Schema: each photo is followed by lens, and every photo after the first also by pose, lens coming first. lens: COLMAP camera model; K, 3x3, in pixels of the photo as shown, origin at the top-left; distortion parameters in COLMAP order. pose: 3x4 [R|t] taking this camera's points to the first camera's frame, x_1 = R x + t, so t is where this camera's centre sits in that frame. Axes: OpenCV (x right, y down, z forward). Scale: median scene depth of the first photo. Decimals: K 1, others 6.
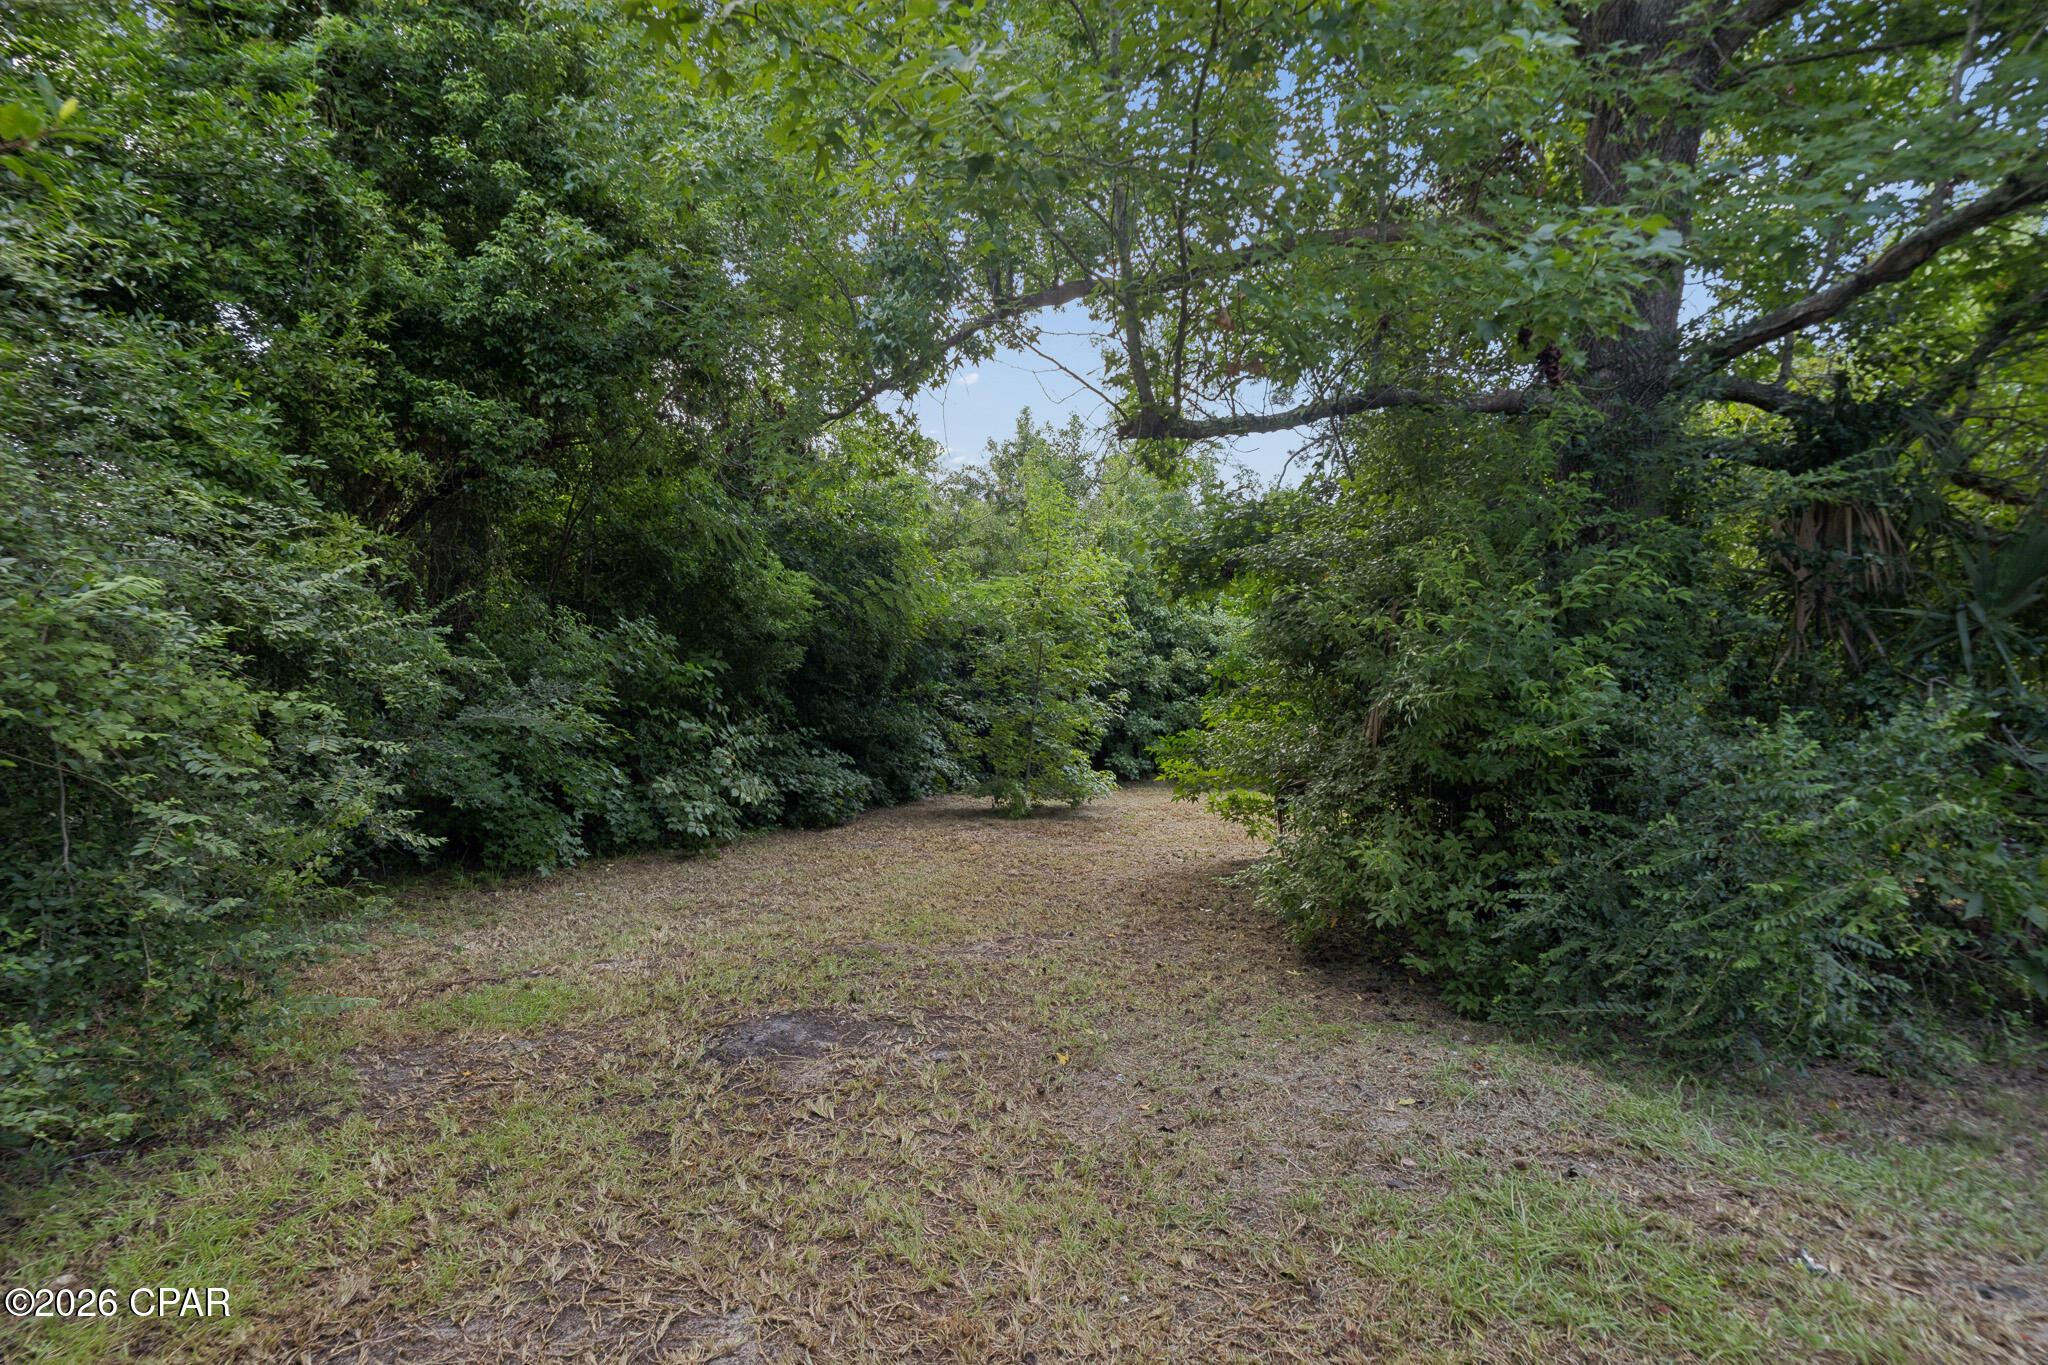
lens RADIAL K [[932.3, 0, 1016.7], [0, 932.3, 680.1], [0, 0, 1]] dist [-0.001289, -0.000111]
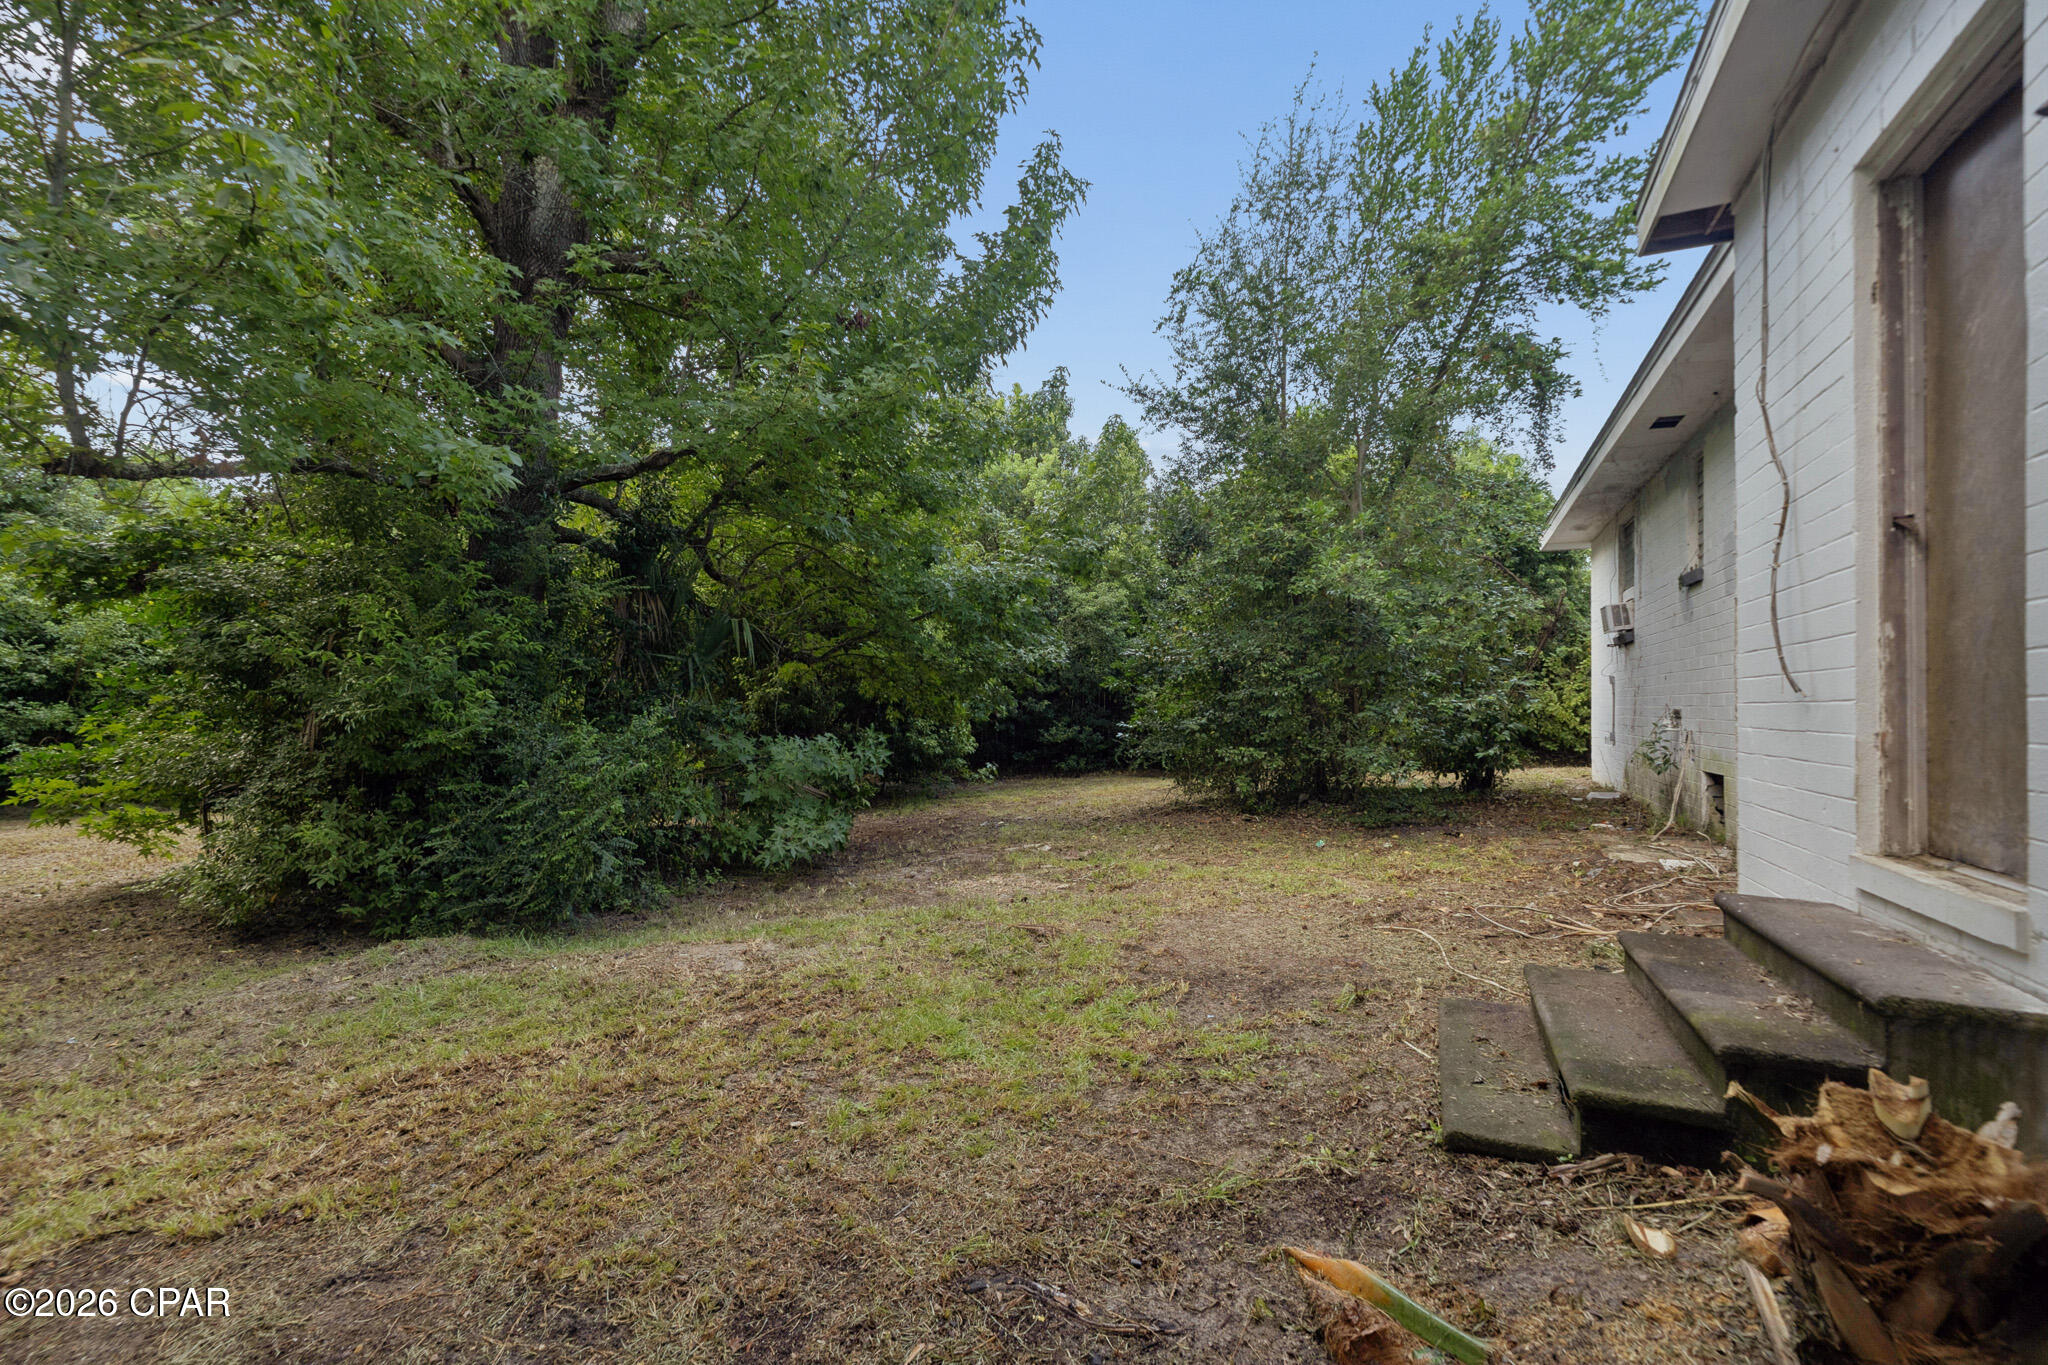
lens RADIAL K [[932.3, 0, 1016.0], [0, 932.3, 678.1], [0, 0, 1]] dist [-0.001289, -0.000111]
pose [[0.509358, 0.010679, 0.860489, -0.243077], [-0.011671, 0.999917, -0.005501, -0.034071], [-0.860476, -0.007241, 0.509440, -0.509371]]
